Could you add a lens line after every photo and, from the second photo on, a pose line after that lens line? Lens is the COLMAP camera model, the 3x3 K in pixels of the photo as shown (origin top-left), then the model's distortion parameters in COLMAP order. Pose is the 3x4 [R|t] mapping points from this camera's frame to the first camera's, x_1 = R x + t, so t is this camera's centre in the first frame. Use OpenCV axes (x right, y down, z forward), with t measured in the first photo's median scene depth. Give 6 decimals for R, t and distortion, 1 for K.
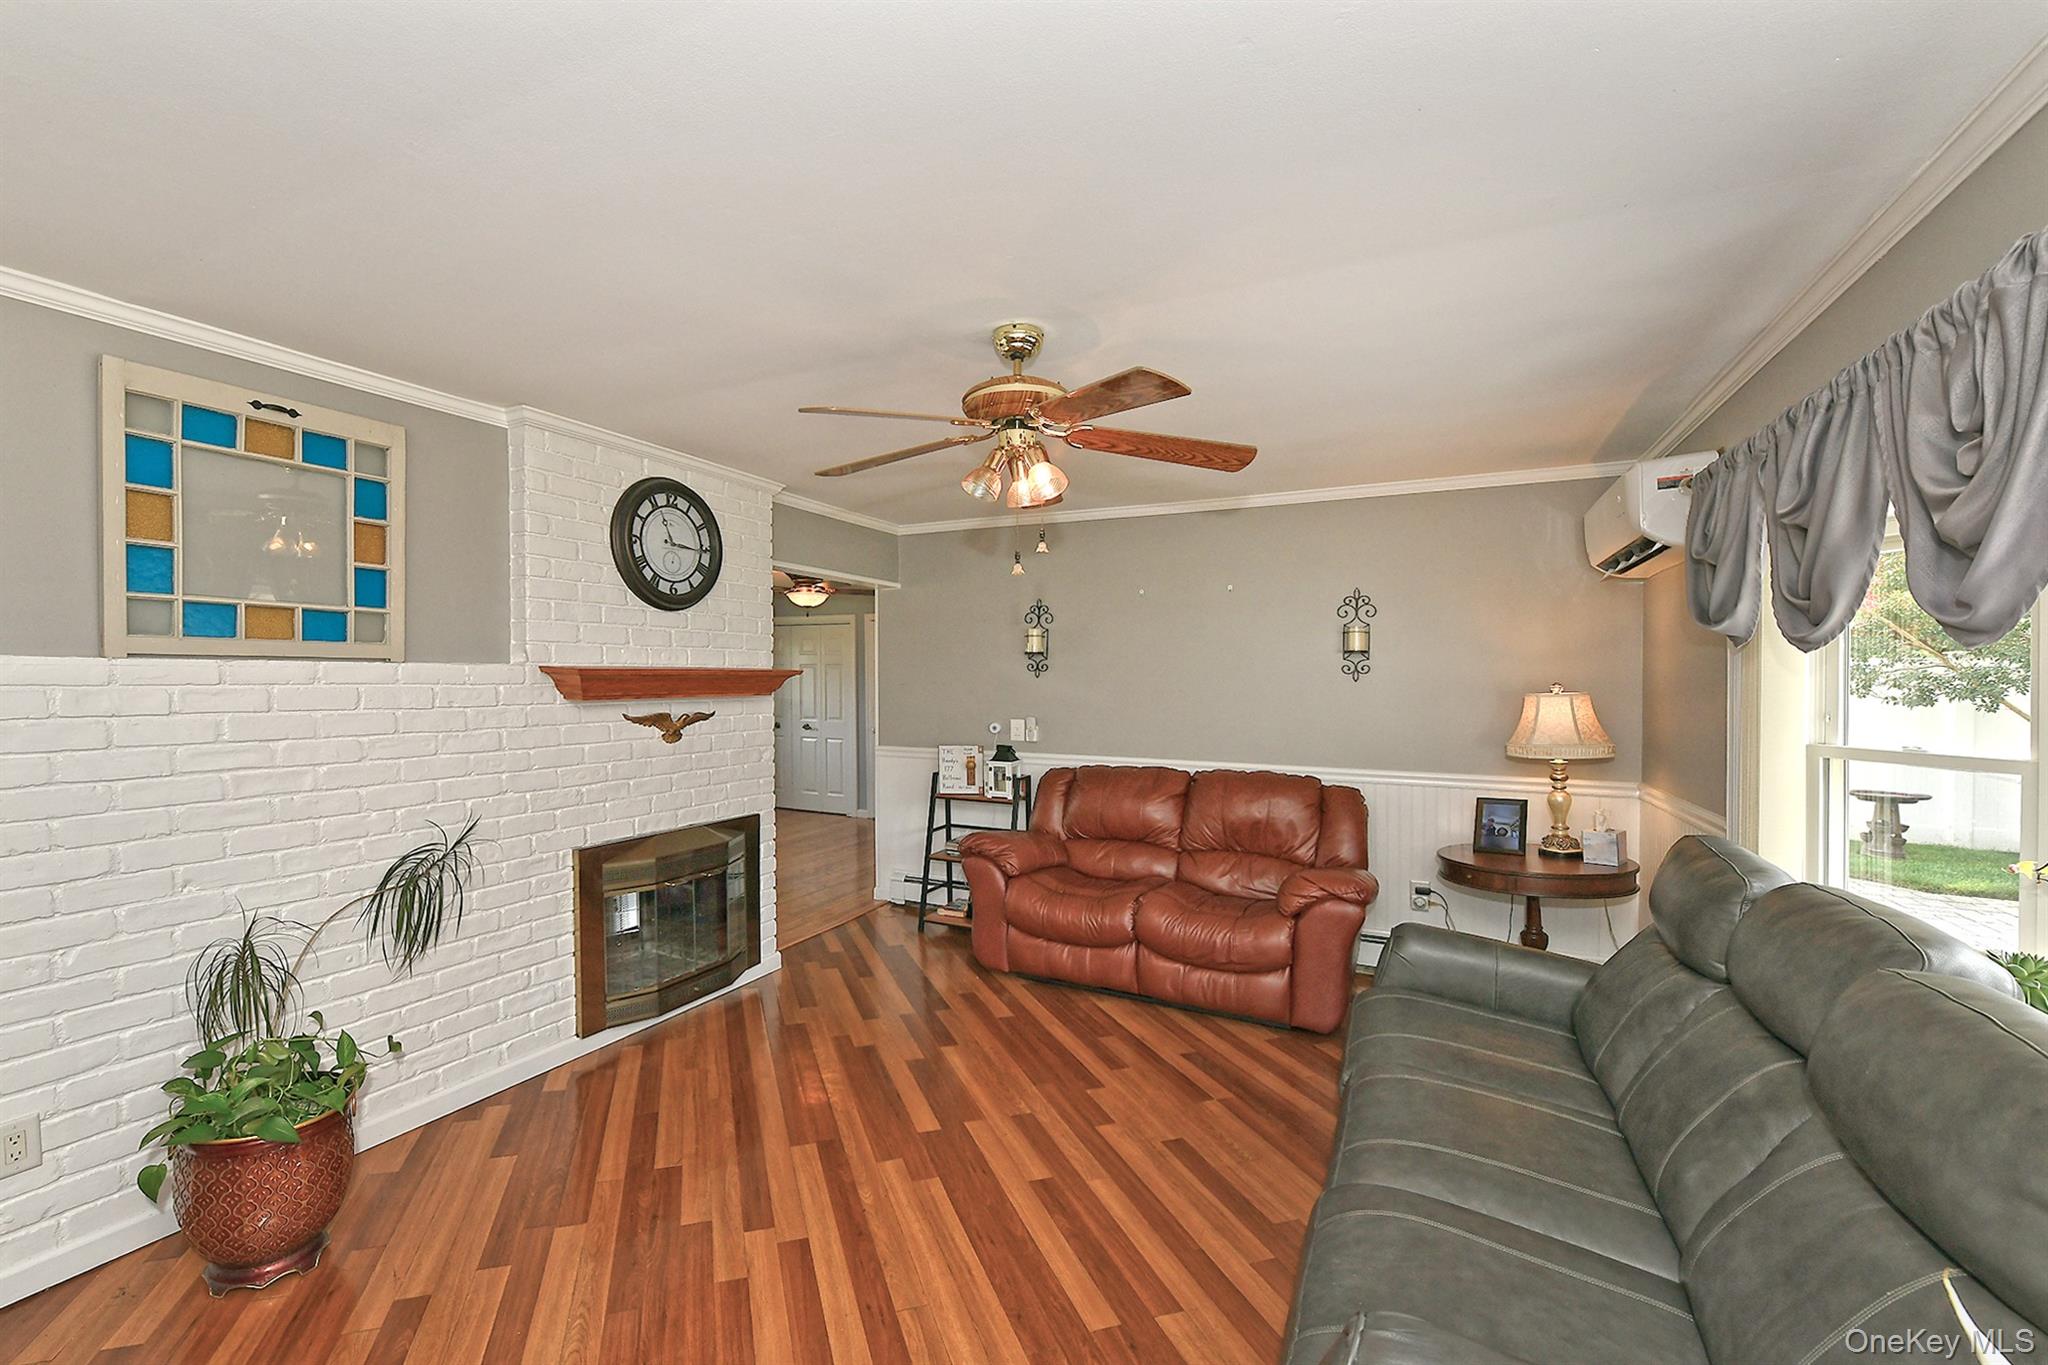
lens RADIAL K [[834.4, 0, 1018.5], [0, 834.4, 672.8], [0, 0, 1]] dist [-0.001097, -0.000108]
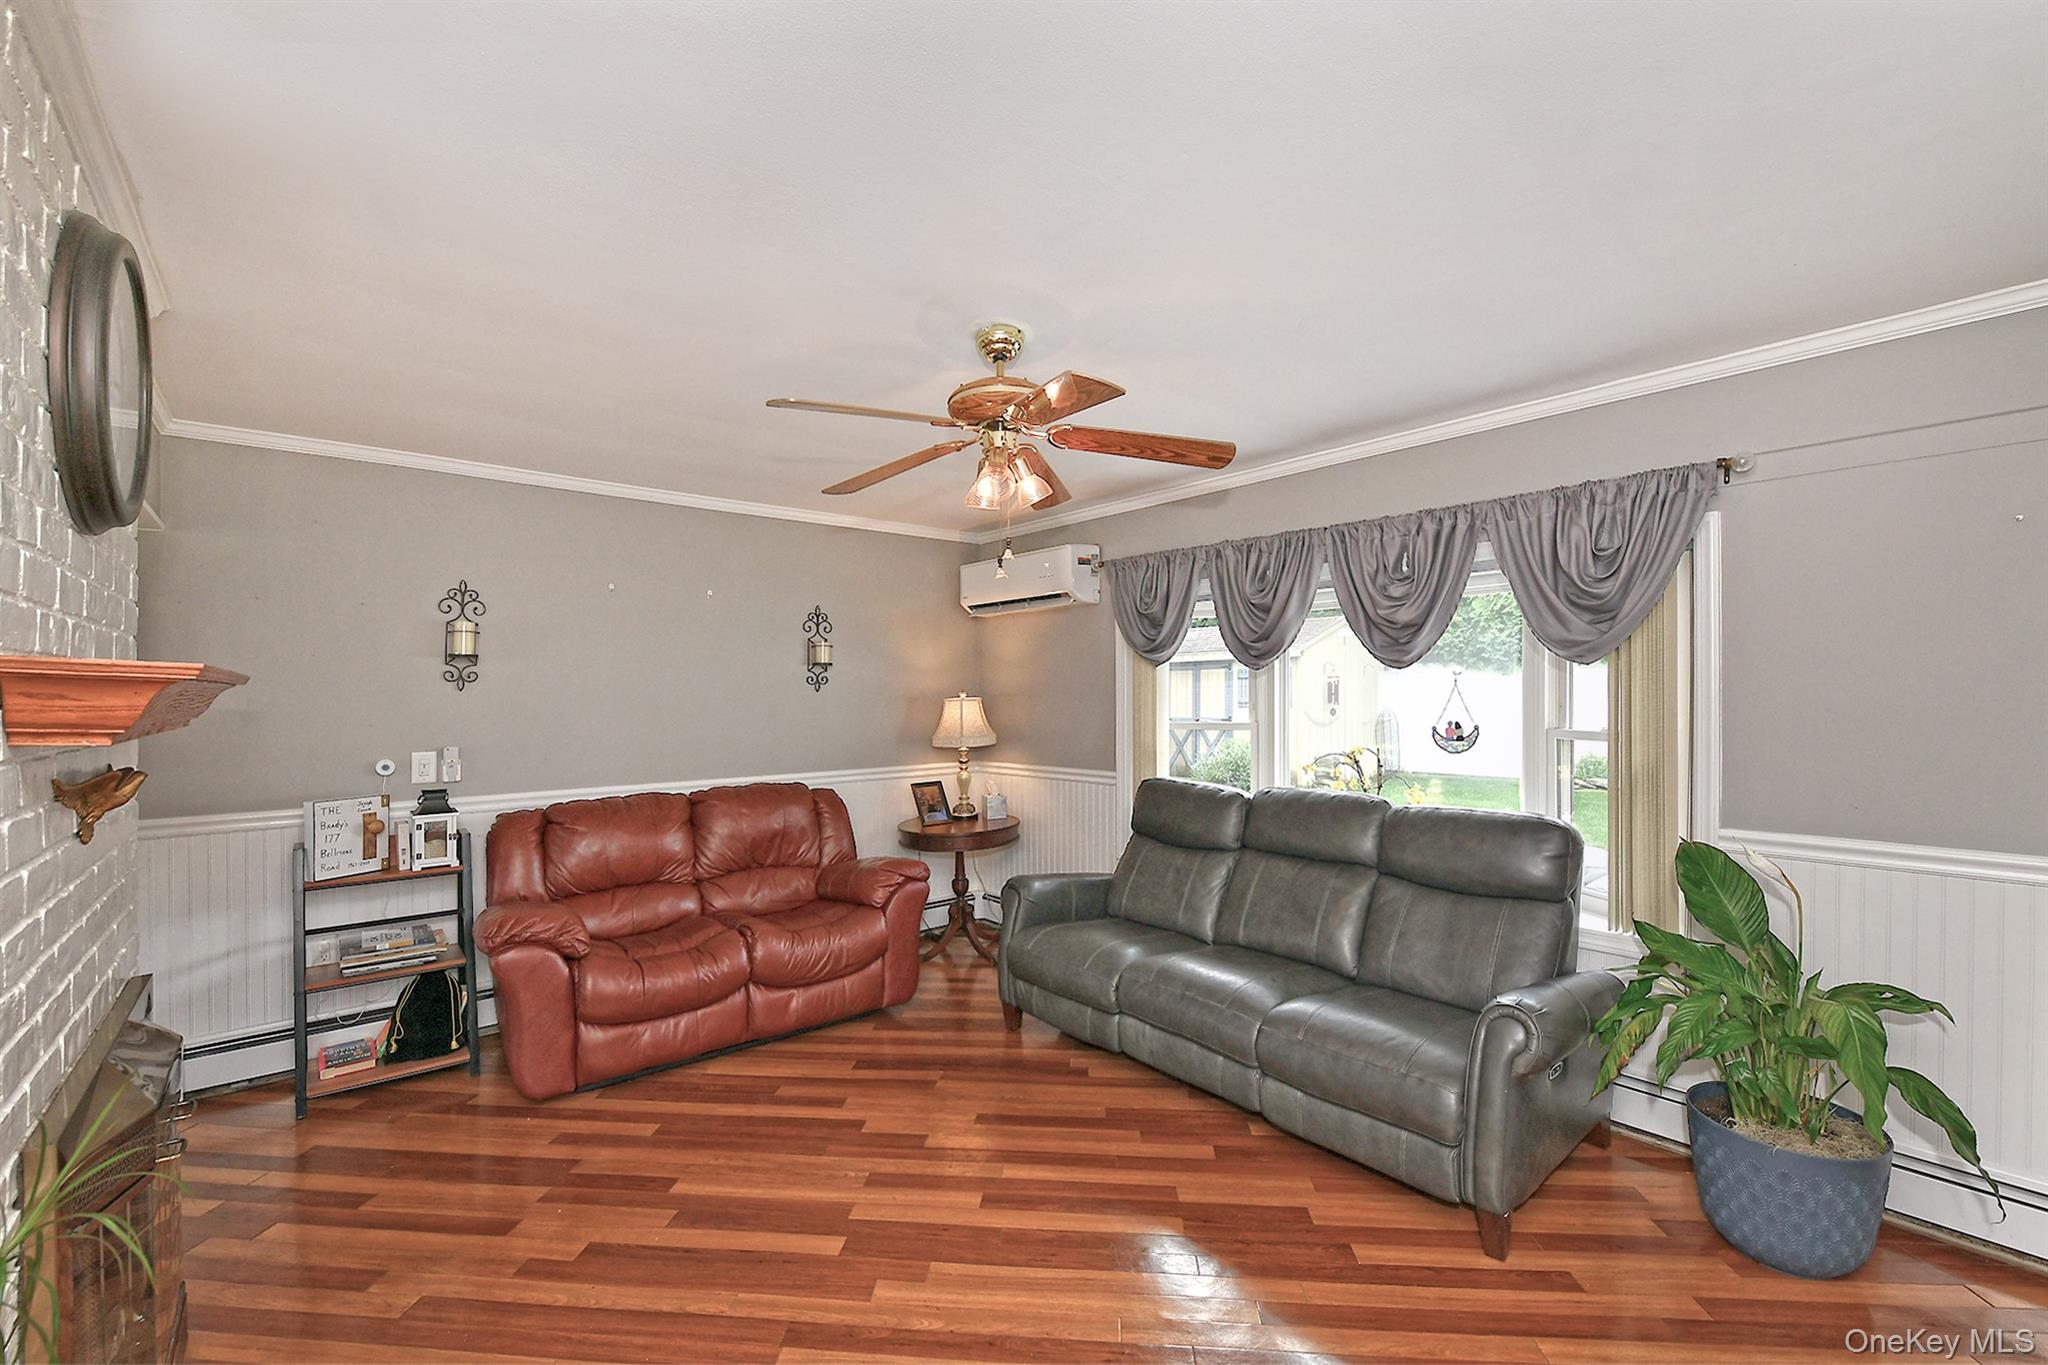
lens RADIAL K [[837.9, 0, 1012.5], [0, 837.9, 680.9], [0, 0, 1]] dist [-0.001851, -0.000299]
pose [[0.410346, -0.000438, 0.911930, -0.527729], [-0.006589, 0.999972, 0.003446, -0.009202], [-0.911906, -0.007423, 0.410332, 0.339701]]
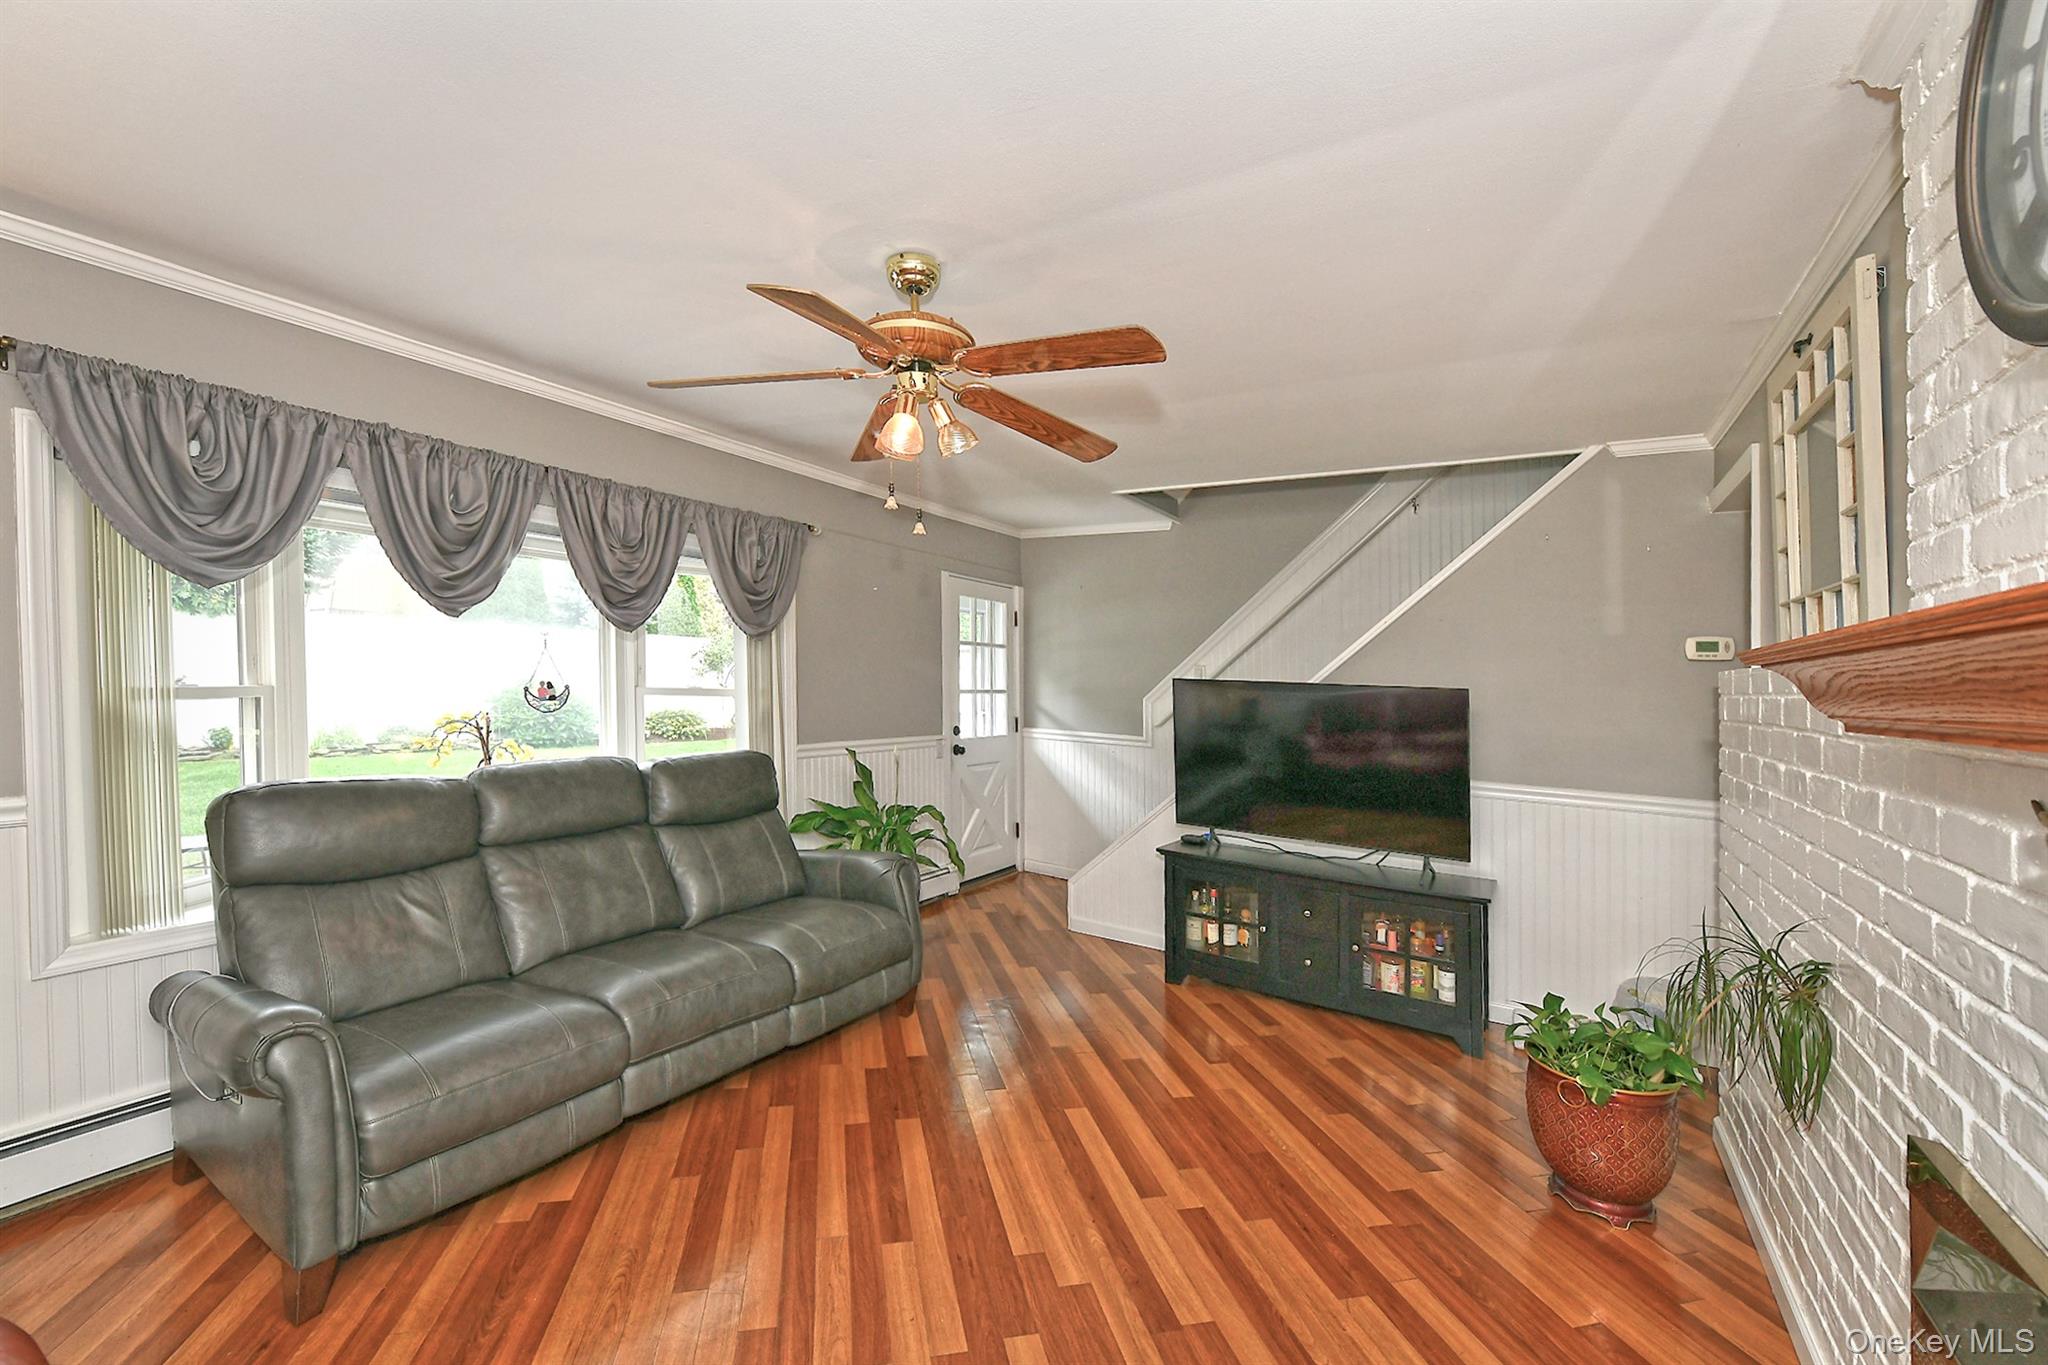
lens RADIAL K [[822.4, 0, 1030.9], [0, 822.4, 684.0], [0, 0, 1]] dist [-0.018613, 0.000189]
pose [[-0.991207, -0.042719, 0.125235, -0.116924], [-0.042742, 0.999083, 0.002500, 0.013987], [-0.125227, -0.002874, -0.992124, 1.112720]]
